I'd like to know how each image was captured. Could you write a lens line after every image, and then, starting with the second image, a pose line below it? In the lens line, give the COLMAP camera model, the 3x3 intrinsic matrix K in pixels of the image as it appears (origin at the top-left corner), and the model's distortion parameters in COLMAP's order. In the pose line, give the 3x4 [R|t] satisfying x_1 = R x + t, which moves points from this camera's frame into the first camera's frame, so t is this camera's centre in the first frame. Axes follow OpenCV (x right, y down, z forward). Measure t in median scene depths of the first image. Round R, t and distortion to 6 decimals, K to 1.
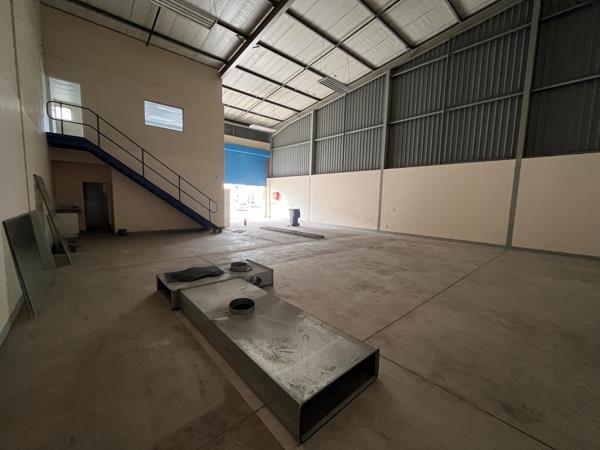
lens RADIAL K [[245.0, 0, 298.2], [0, 245.0, 225.4], [0, 0, 1]] dist [-0.001177, -0.000135]
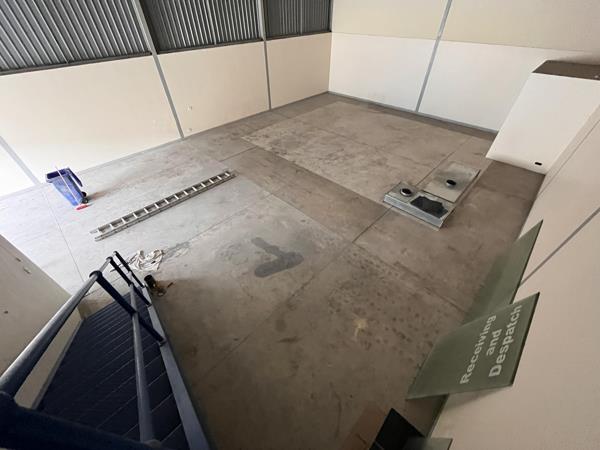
lens RADIAL K [[245.0, 0, 297.0], [0, 245.0, 224.6], [0, 0, 1]] dist [-0.001177, -0.000135]
pose [[-0.069694, -0.693207, 0.717361, -0.655479], [0.117097, 0.708453, 0.695976, -0.389828], [-0.990672, 0.132506, 0.031797, 0.744978]]
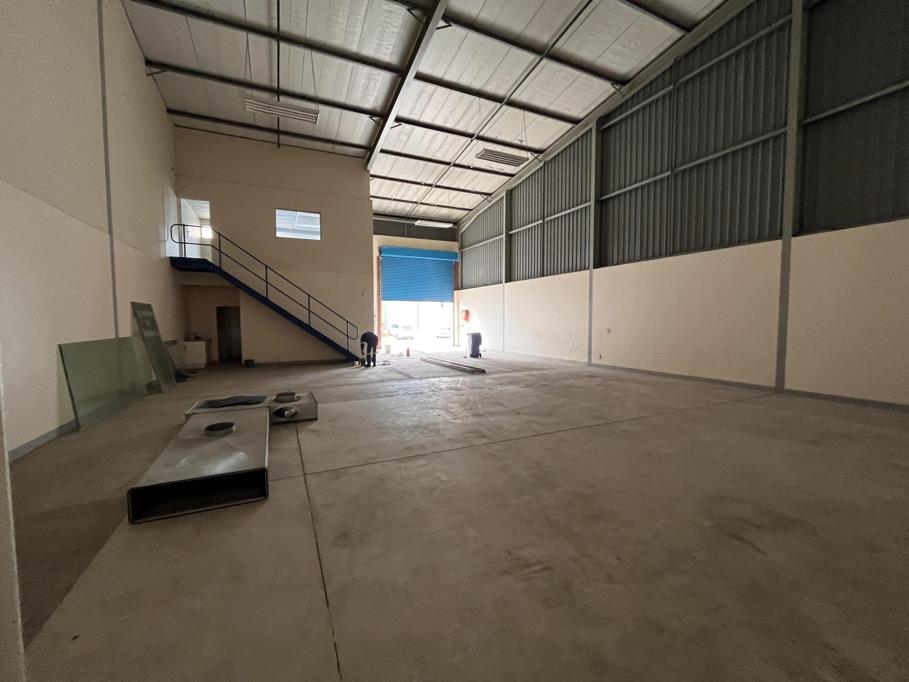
lens RADIAL K [[371.2, 0, 451.9], [0, 371.2, 341.4], [0, 0, 1]] dist [-0.001177, -0.000135]
pose [[0.960571, -0.012960, -0.277732, 0.306015], [-0.001230, 0.998705, -0.050856, 0.016128], [0.278031, 0.049192, 0.959312, -0.049356]]
